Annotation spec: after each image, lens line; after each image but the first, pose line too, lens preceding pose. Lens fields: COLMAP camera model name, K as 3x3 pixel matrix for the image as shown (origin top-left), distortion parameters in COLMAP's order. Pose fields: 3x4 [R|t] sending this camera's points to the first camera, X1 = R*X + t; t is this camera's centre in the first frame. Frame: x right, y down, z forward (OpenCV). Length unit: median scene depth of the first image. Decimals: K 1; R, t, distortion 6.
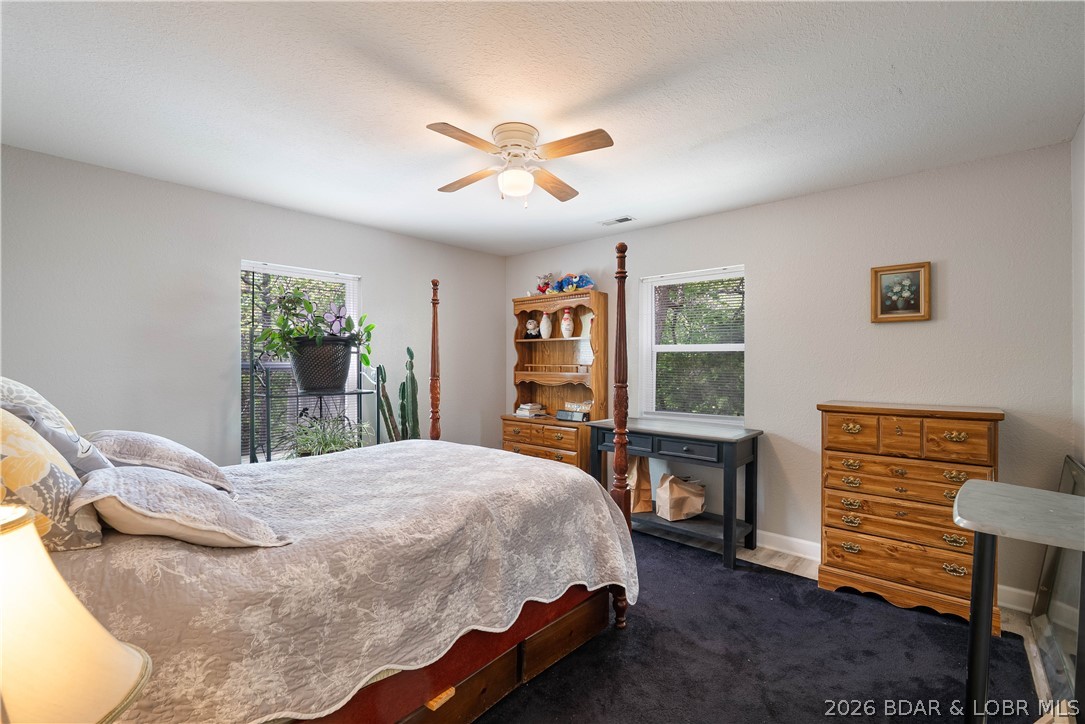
lens RADIAL K [[474.2, 0, 544.0], [0, 474.2, 362.2], [0, 0, 1]] dist [-0.010193, 0.000038]
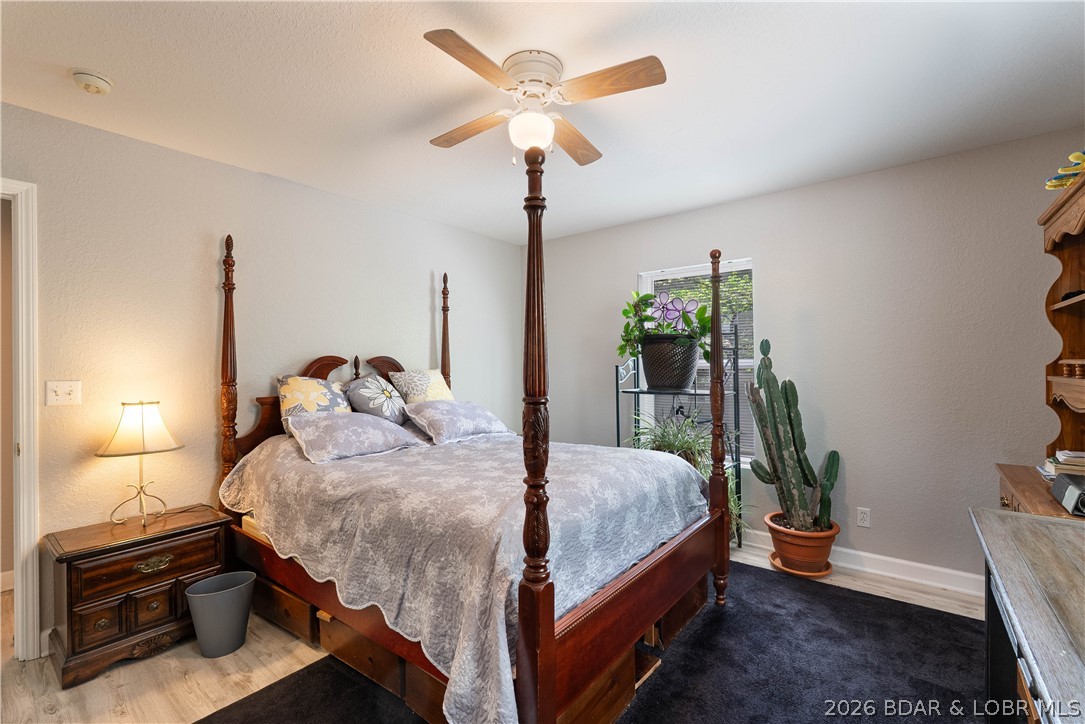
lens RADIAL K [[474.2, 0, 544.0], [0, 474.2, 362.2], [0, 0, 1]] dist [-0.010193, 0.000038]
pose [[0.066633, -0.004504, -0.997767, 0.717777], [0.008462, 0.999956, -0.003949, 0.007554], [0.997742, -0.008180, 0.066668, 0.959157]]
